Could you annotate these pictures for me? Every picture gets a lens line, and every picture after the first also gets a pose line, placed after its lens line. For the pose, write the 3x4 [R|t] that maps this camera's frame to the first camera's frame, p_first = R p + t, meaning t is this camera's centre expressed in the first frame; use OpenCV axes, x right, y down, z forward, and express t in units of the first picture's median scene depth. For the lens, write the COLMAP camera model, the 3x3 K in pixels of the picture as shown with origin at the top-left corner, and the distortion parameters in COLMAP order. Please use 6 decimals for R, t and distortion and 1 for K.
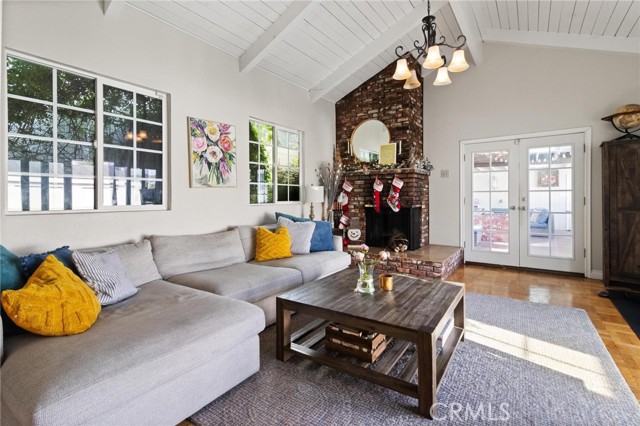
lens RADIAL K [[299.9, 0, 319.3], [0, 299.9, 198.3], [0, 0, 1]] dist [0.000773, 0.000151]
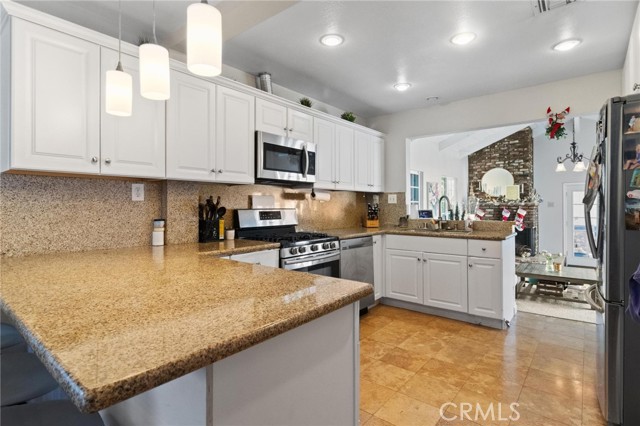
lens RADIAL K [[321.7, 0, 318.4], [0, 321.7, 203.1], [0, 0, 1]] dist [0.002829, 0.000302]
pose [[0.996745, 0.001082, -0.080610, -0.655812], [-0.001729, 0.999967, -0.007961, -0.083621], [0.080598, 0.008075, 0.996714, -0.739036]]
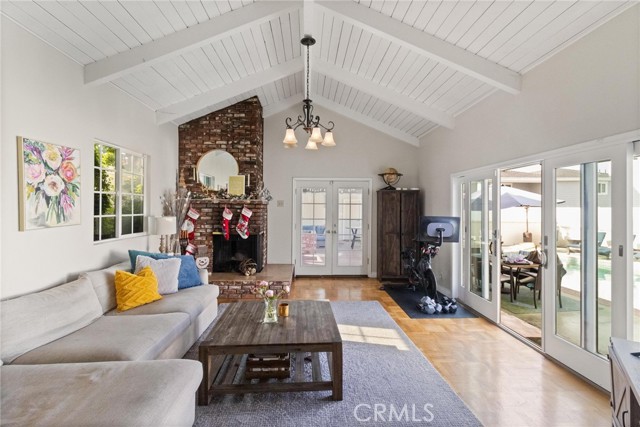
lens RADIAL K [[298.4, 0, 319.6], [0, 298.4, 206.9], [0, 0, 1]] dist [0.000540, 0.000155]
pose [[0.790845, 0.013084, 0.611876, -0.203918], [-0.009862, 0.999914, -0.008635, -0.066657], [-0.611937, 0.000795, 0.790906, -0.033081]]
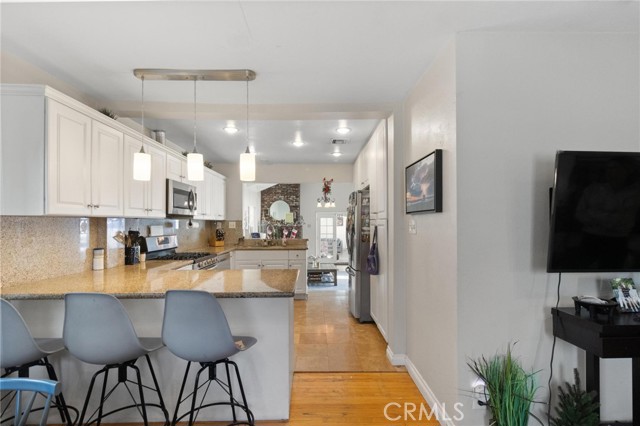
lens RADIAL K [[296.0, 0, 321.5], [0, 296.0, 219.6], [0, 0, 1]] dist [0.001575, -0.000107]
pose [[0.806192, 0.009583, 0.591577, -0.933540], [-0.001641, 0.999901, -0.013961, -0.109545], [-0.591652, 0.010285, 0.806128, -0.966318]]
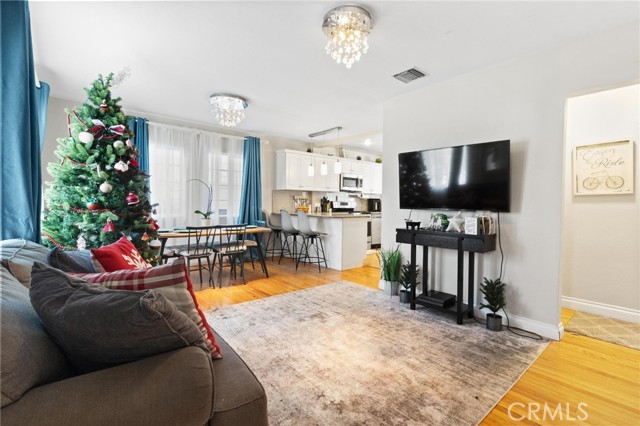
lens RADIAL K [[298.4, 0, 319.6], [0, 298.4, 206.4], [0, 0, 1]] dist [0.000540, 0.000155]
pose [[0.965084, 0.017003, -0.261389, -0.524611], [-0.014315, 0.999823, 0.012184, -0.067157], [0.261550, -0.008017, 0.965157, -1.619081]]
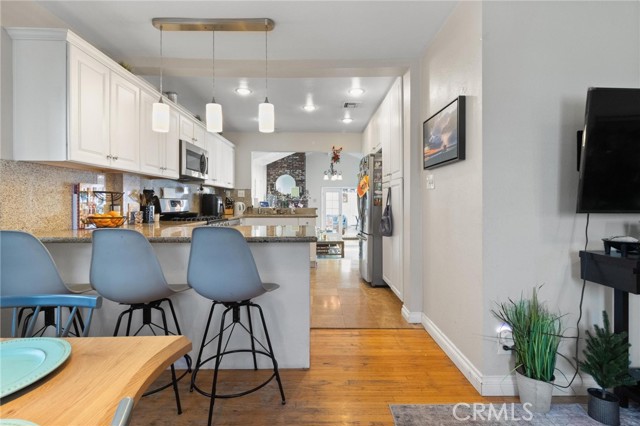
lens RADIAL K [[296.6, 0, 321.4], [0, 296.6, 201.6], [0, 0, 1]] dist [-0.000019, 0.000243]
pose [[0.811414, 0.005638, 0.584444, -0.952951], [-0.002197, 0.999976, -0.006596, -0.064484], [-0.584468, 0.004068, 0.811407, -0.948470]]
